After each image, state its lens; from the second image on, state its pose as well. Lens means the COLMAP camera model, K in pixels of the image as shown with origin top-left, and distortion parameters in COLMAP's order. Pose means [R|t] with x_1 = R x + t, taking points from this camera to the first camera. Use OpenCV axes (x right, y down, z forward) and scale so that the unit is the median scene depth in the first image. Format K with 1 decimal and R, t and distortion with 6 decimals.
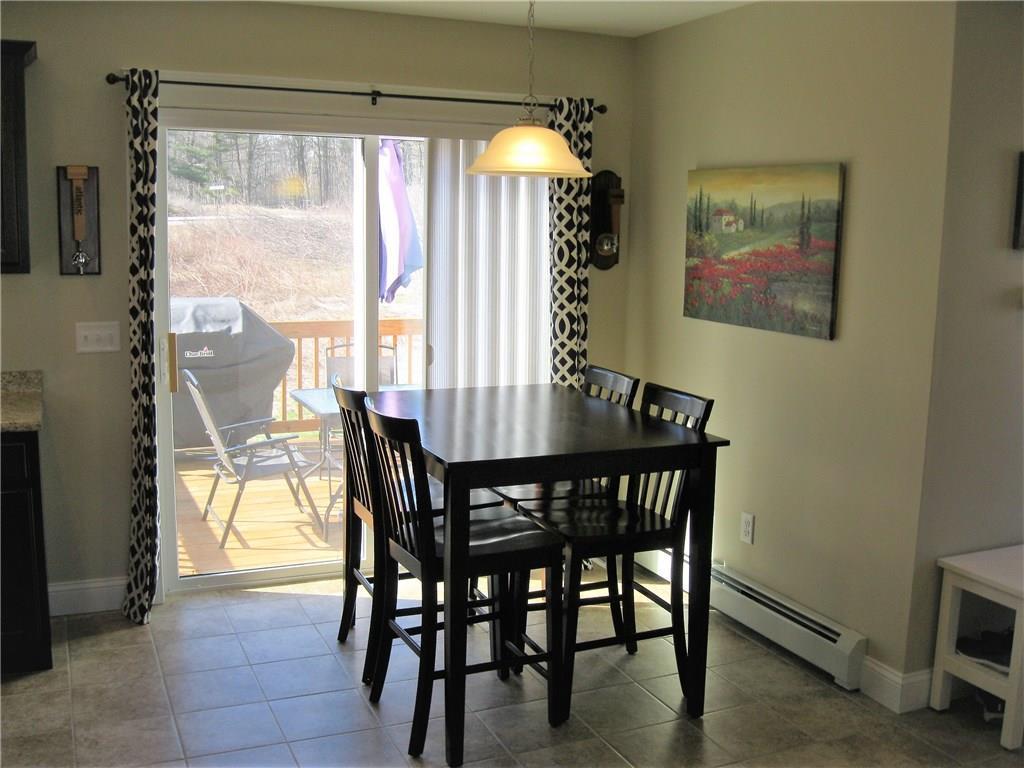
lens RADIAL K [[1048.0, 0, 512.0], [0, 1048.0, 384.0], [0, 0, 1]] dist [0.009106, 0.002089]
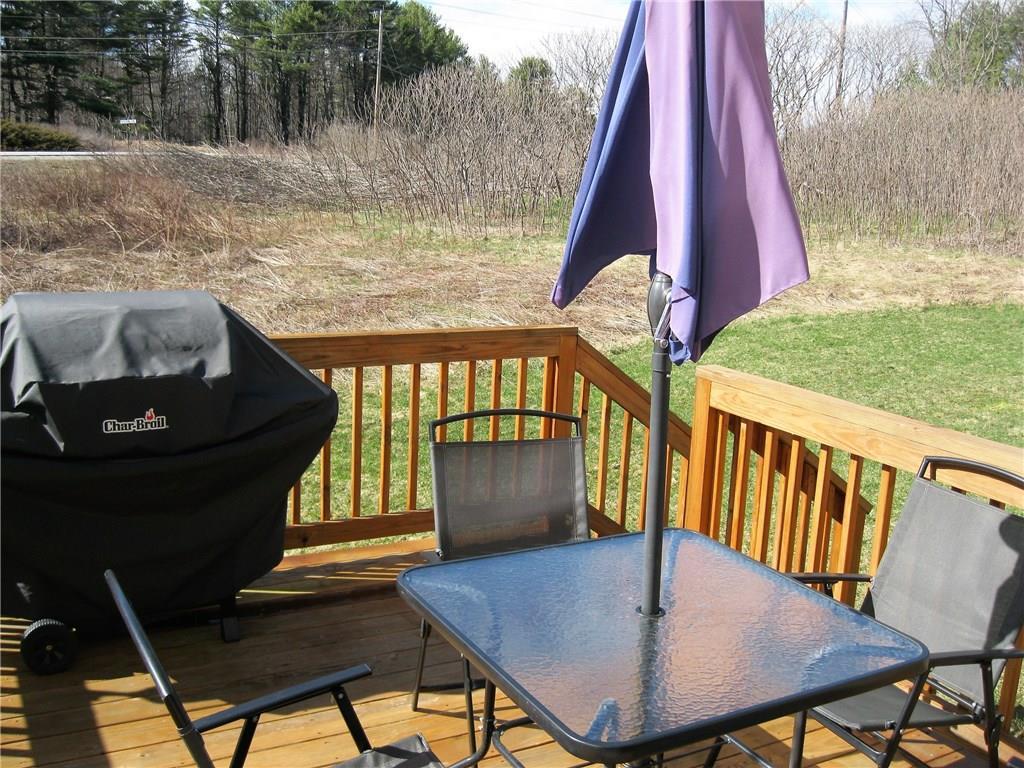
lens RADIAL K [[1041.7, 0, 512.0], [0, 1041.7, 384.0], [0, 0, 1]] dist [-0.026215, -0.007513]
pose [[0.996619, 0.009481, 0.081612, -0.039991], [-0.013625, 0.998638, 0.050369, -0.016230], [-0.081023, -0.051311, 0.995391, 0.125470]]
